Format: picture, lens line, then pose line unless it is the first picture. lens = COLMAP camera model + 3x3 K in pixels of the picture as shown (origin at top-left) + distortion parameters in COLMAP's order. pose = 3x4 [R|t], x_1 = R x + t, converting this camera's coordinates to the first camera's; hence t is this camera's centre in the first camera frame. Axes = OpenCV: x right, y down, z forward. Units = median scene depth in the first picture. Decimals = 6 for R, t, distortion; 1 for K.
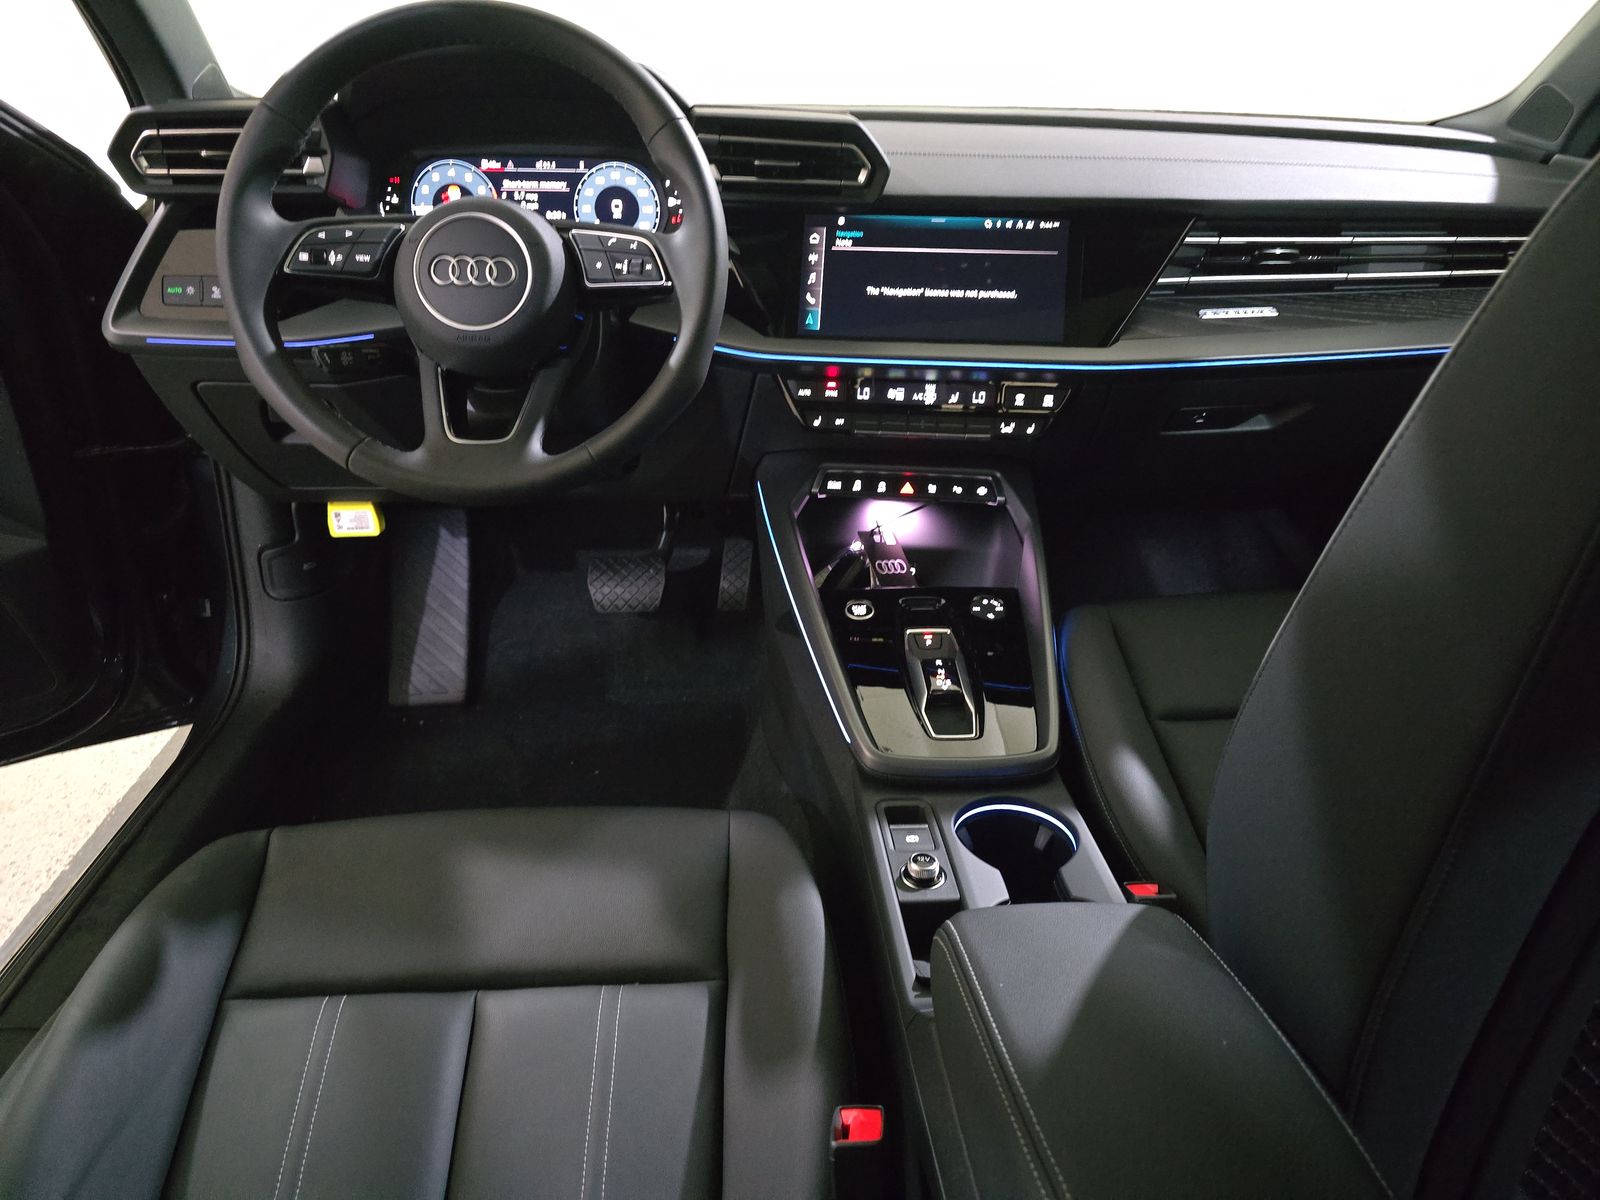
lens RADIAL K [[1072.6, 0, 795.8], [0, 1072.6, 605.1], [0, 0, 1]] dist [0.040184, -0.059125]
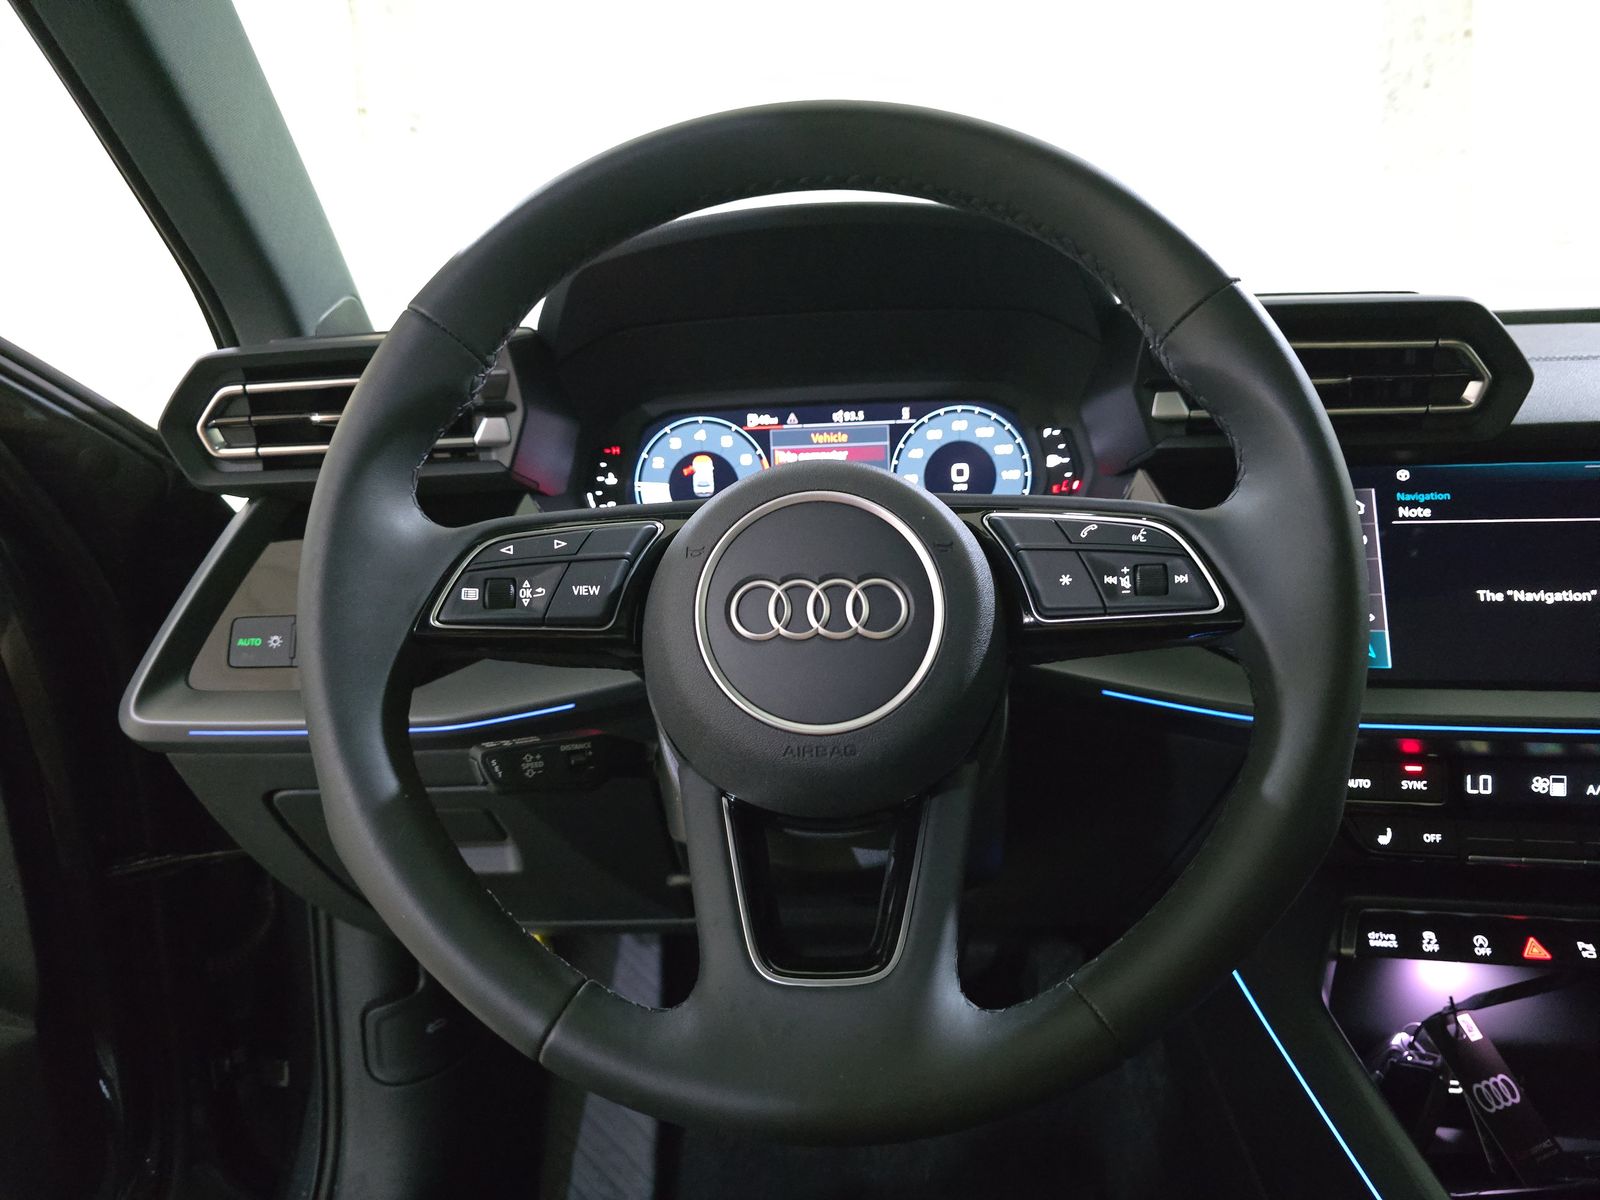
lens RADIAL K [[1104.7, 0, 805.9], [0, 1104.7, 592.6], [0, 0, 1]] dist [-0.002983, -0.005617]
pose [[0.993904, -0.037568, -0.103650, -0.206167], [0.010244, 0.967553, -0.252461, -0.158527], [0.109771, 0.249860, 0.962040, 0.437228]]
